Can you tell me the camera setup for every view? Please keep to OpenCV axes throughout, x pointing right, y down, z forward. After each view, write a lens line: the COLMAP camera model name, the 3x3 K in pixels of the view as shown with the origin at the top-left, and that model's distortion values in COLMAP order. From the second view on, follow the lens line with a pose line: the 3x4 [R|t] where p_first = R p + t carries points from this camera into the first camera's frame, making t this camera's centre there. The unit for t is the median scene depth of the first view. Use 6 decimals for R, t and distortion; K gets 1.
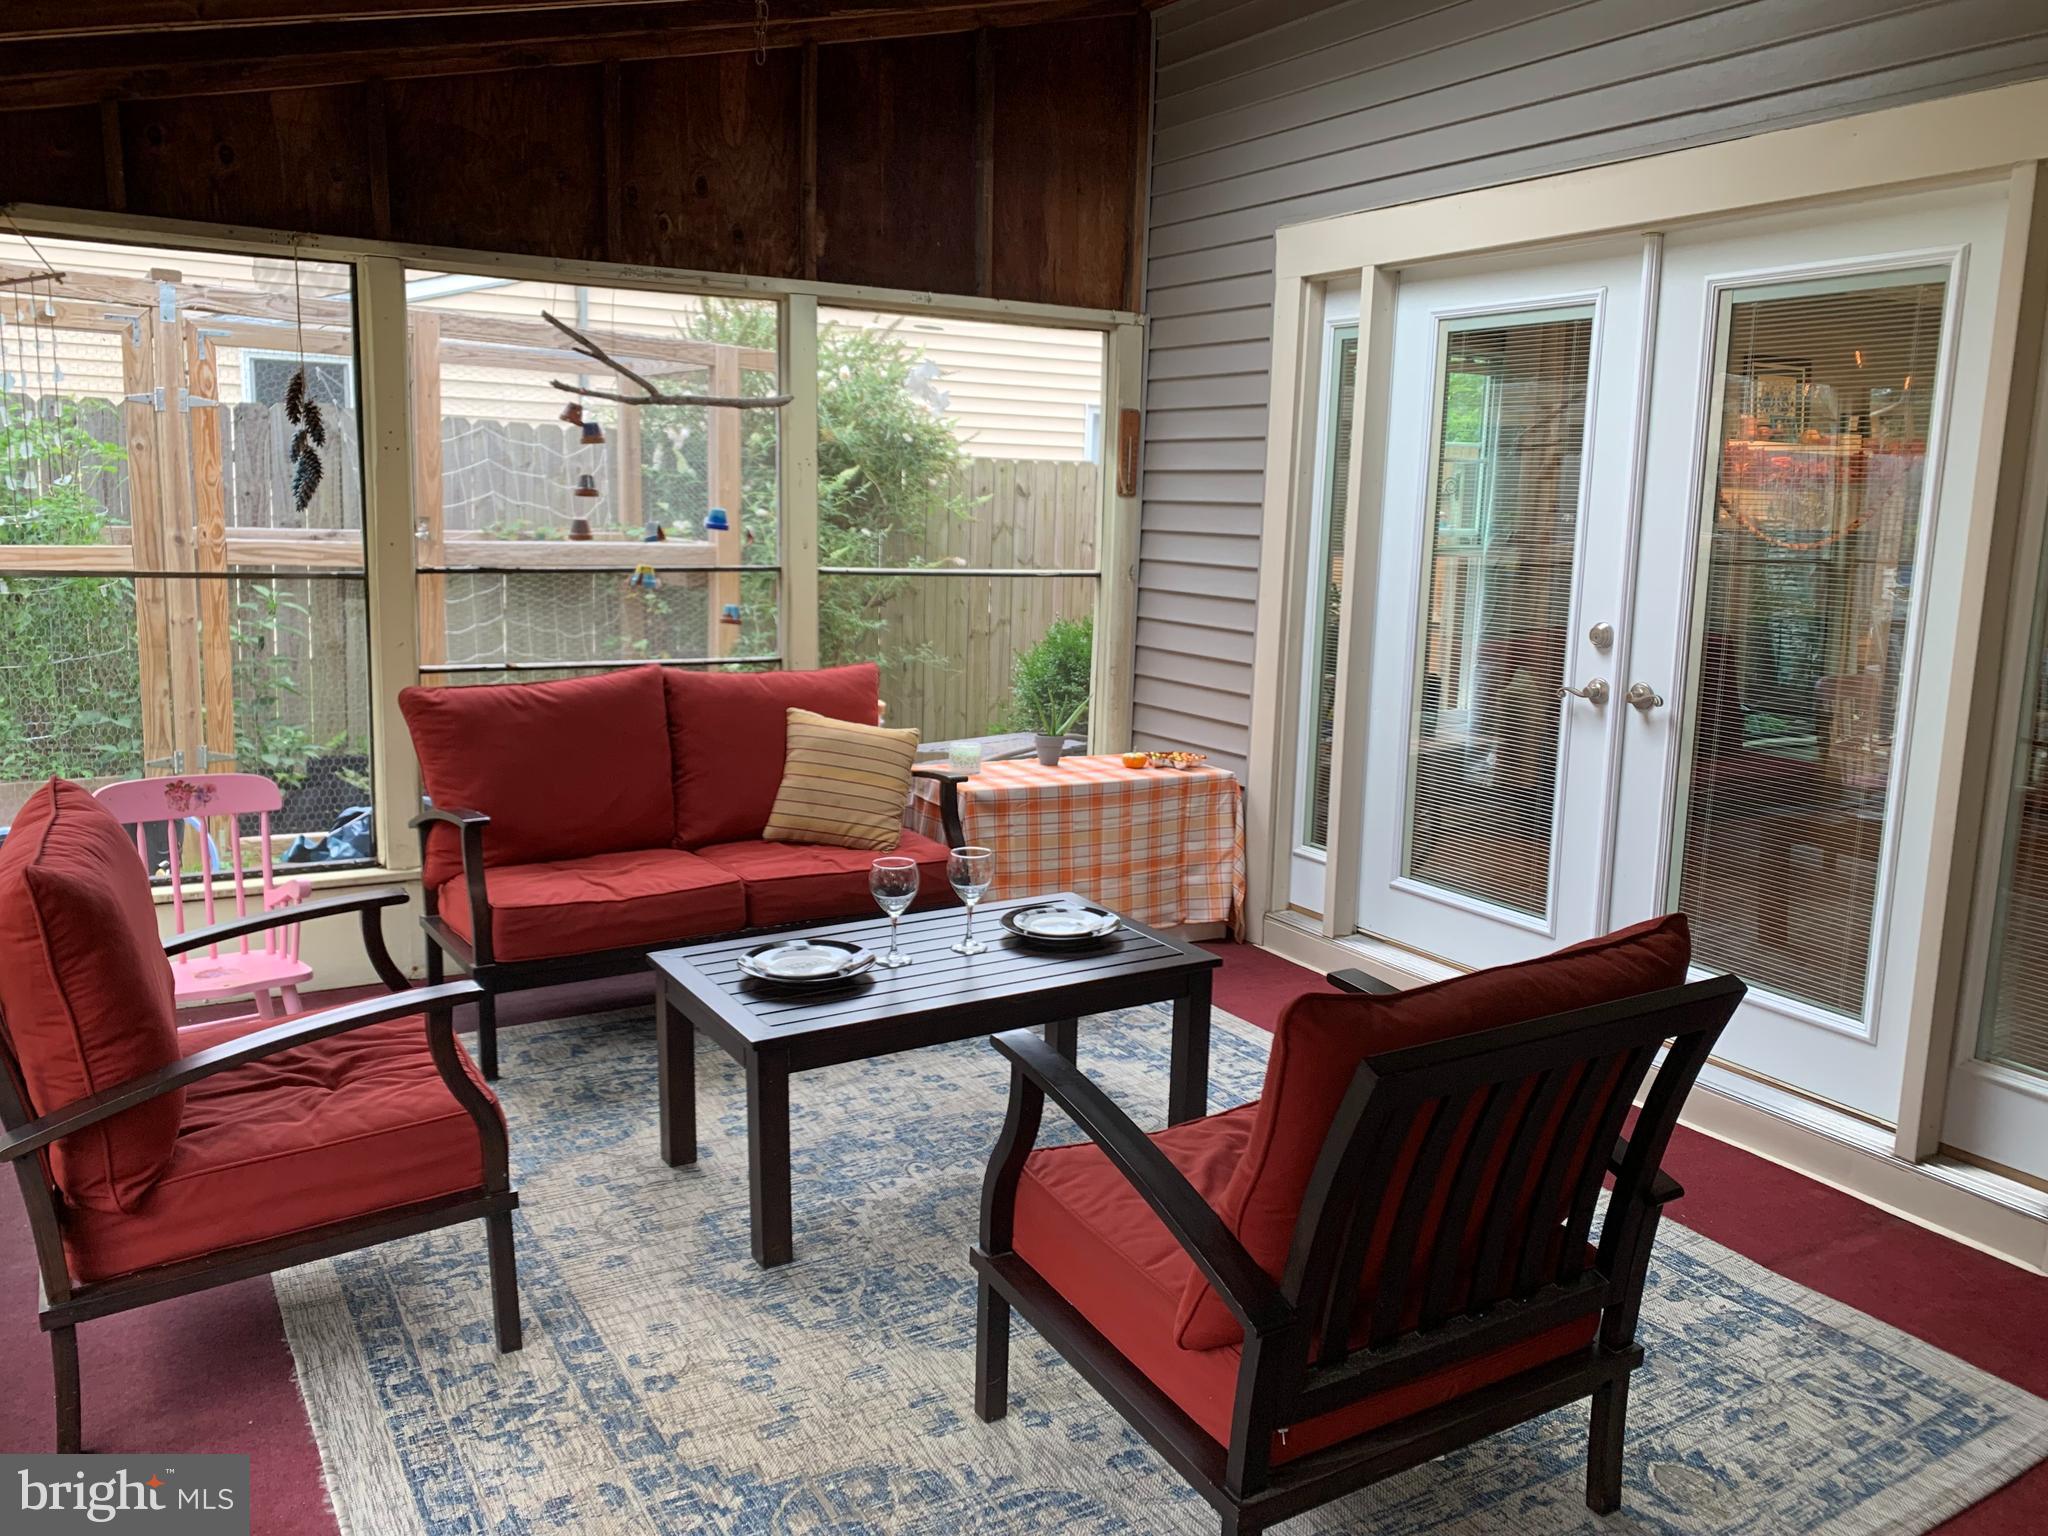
lens RADIAL K [[1558.5, 0, 1020.9], [0, 1558.5, 761.3], [0, 0, 1]] dist [0.030465, -0.039422]
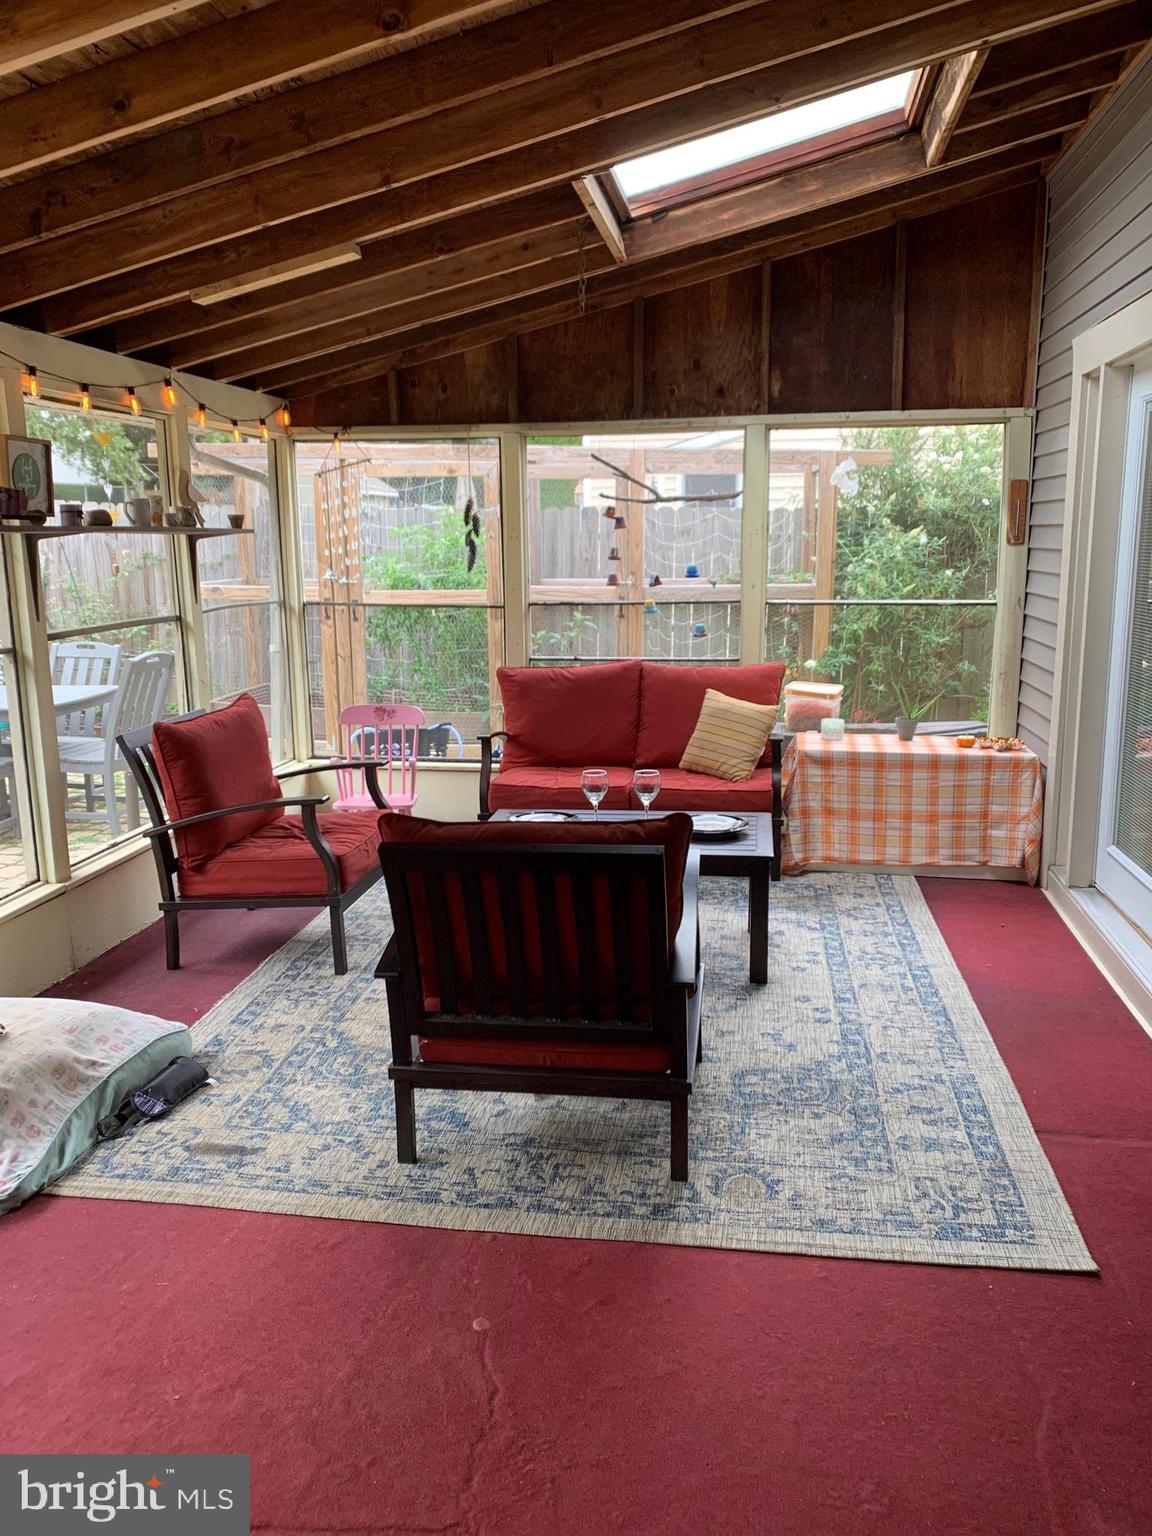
lens RADIAL K [[1168.9, 0, 577.4], [0, 1168.9, 766.0], [0, 0, 1]] dist [0.030465, -0.039422]
pose [[0.770167, 0.087888, -0.631758, 0.509148], [-0.076522, 0.996039, 0.045279, 0.000330], [0.633235, 0.013471, 0.773842, -0.010544]]
